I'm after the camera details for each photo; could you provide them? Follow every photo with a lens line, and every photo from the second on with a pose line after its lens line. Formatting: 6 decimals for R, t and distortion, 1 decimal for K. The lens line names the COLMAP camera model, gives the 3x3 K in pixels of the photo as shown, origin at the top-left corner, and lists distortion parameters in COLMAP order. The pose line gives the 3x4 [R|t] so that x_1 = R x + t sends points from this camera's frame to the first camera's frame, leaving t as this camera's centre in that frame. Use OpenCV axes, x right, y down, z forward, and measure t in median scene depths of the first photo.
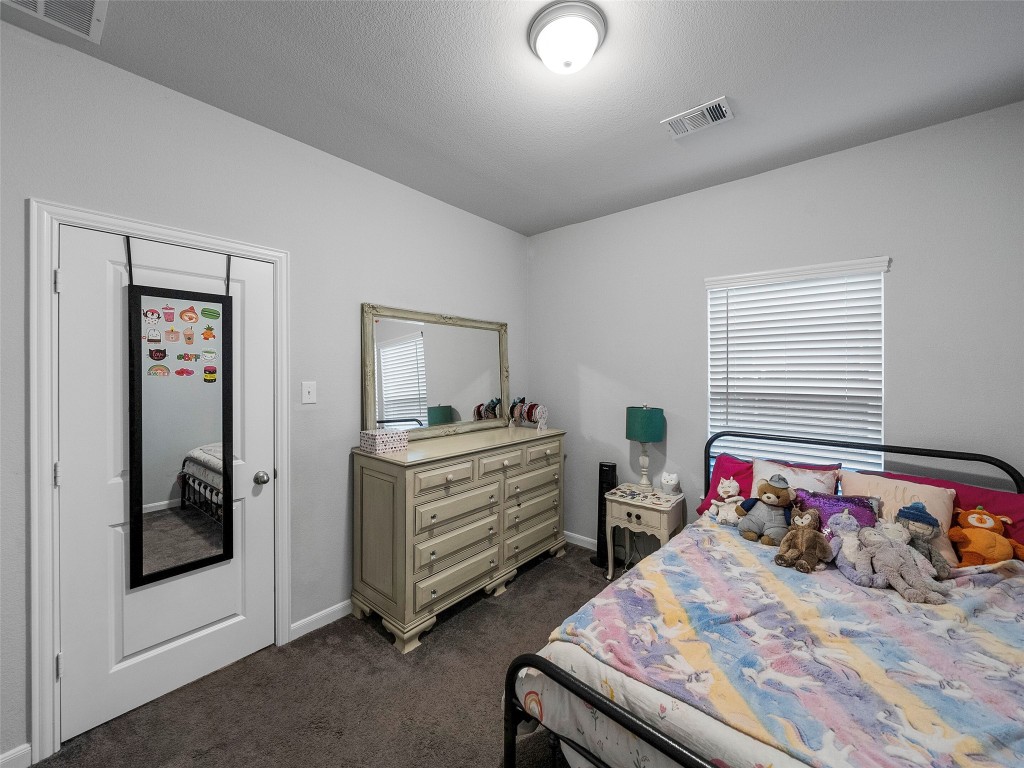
lens RADIAL K [[396.7, 0, 513.2], [0, 396.7, 373.0], [0, 0, 1]] dist [-0.008815, 0.000012]
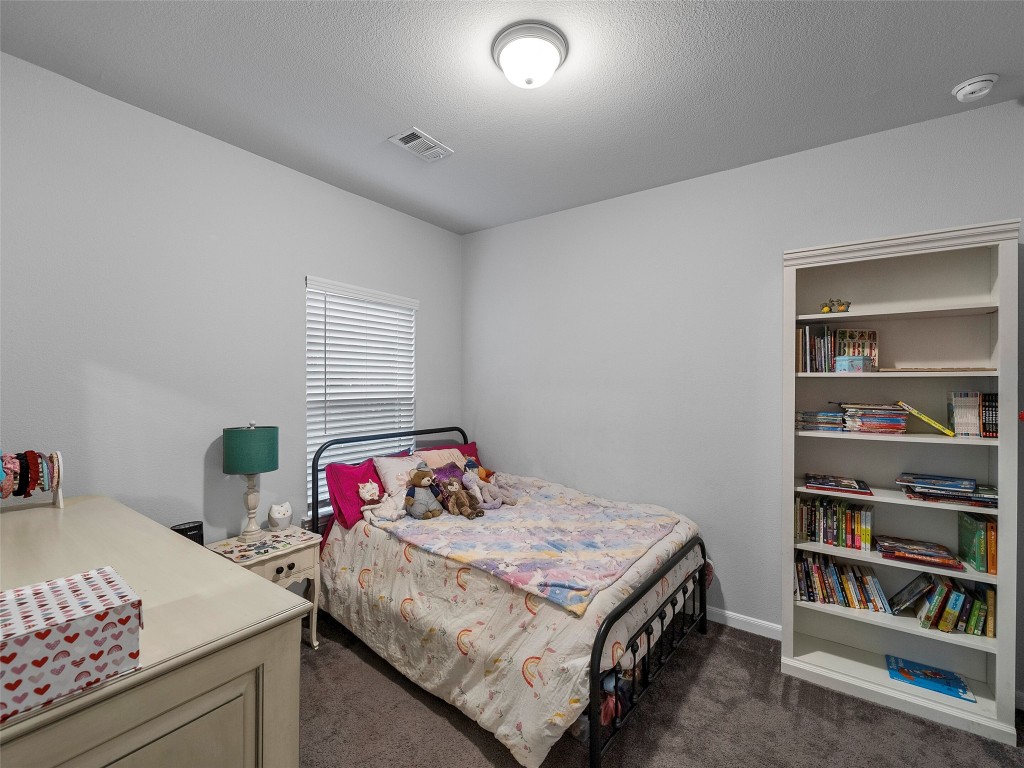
lens RADIAL K [[436.6, 0, 511.5], [0, 436.6, 383.0], [0, 0, 1]] dist [-0.001879, -0.000077]
pose [[-0.077963, -0.003664, 0.996950, -0.567107], [-0.004579, 0.999984, 0.003317, 0.001612], [-0.996946, -0.004307, -0.077979, 0.644091]]
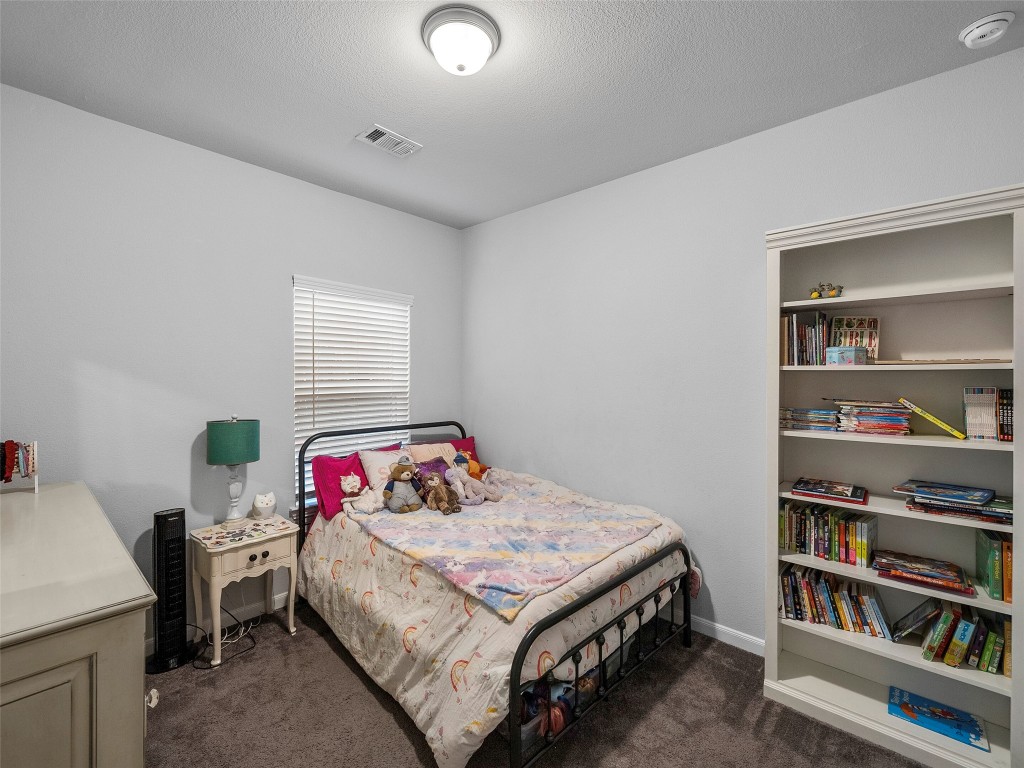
lens RADIAL K [[436.8, 0, 507.9], [0, 436.8, 377.2], [0, 0, 1]] dist [-0.002220, 0.000117]
pose [[0.041481, -0.004616, 0.999129, -0.550363], [-0.001619, 0.999988, 0.004687, -0.001027], [-0.999138, -0.001812, 0.041473, 0.475033]]
